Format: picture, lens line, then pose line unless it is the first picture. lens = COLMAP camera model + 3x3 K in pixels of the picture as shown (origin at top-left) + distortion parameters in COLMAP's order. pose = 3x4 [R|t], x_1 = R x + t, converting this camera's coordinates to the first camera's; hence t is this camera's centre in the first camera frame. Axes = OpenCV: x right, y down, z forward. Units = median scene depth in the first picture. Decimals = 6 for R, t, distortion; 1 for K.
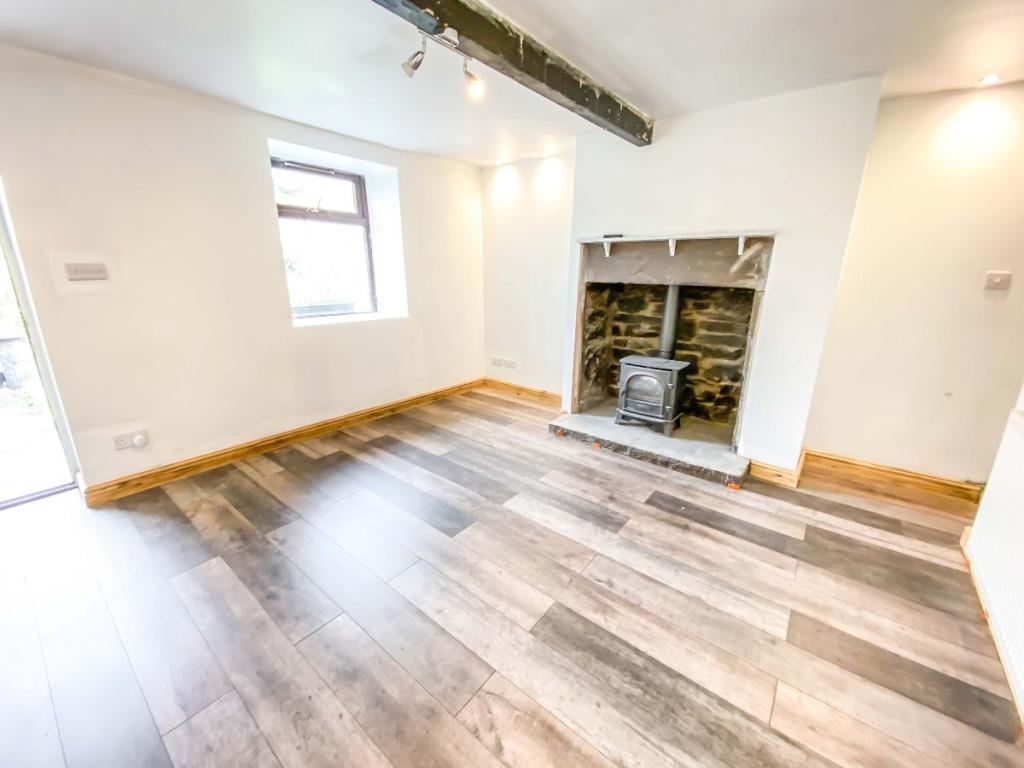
lens RADIAL K [[408.4, 0, 509.8], [0, 408.4, 386.4], [0, 0, 1]] dist [0.046785, -0.021068]
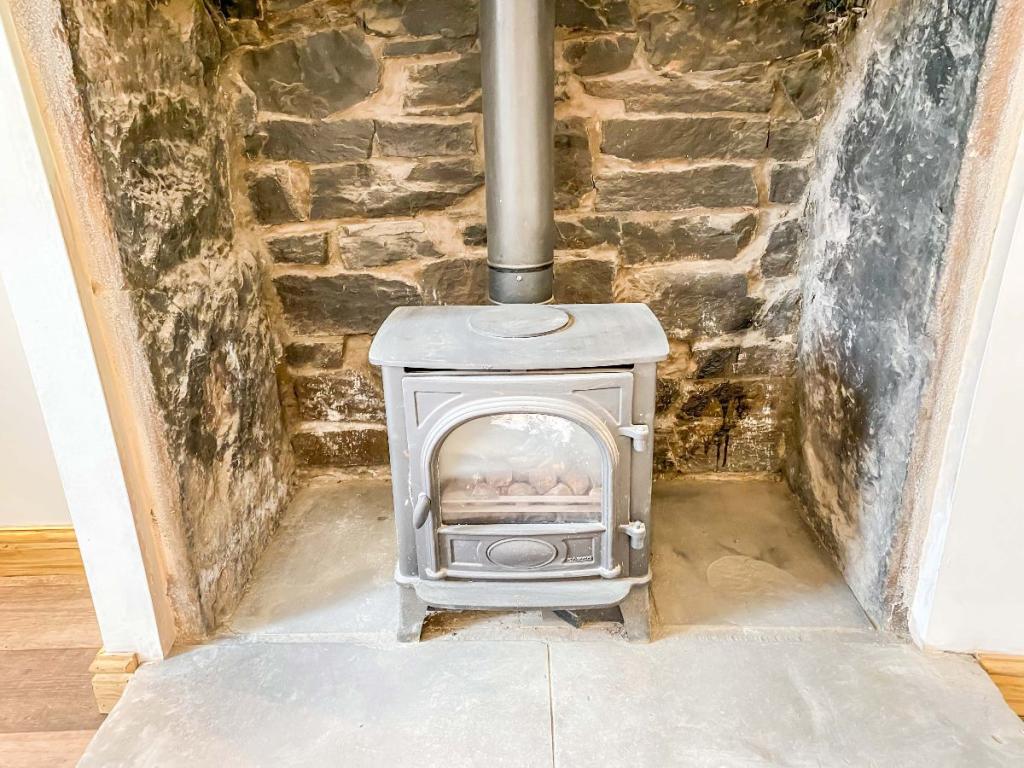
lens RADIAL K [[786.4, 0, 512.0], [0, 786.4, 384.0], [0, 0, 1]] dist [0.146546, 0.000294]
pose [[0.796113, -0.258210, 0.547294, 0.102895], [0.196015, 0.965670, 0.170468, -0.094450], [-0.572522, -0.028434, 0.819396, 0.598148]]
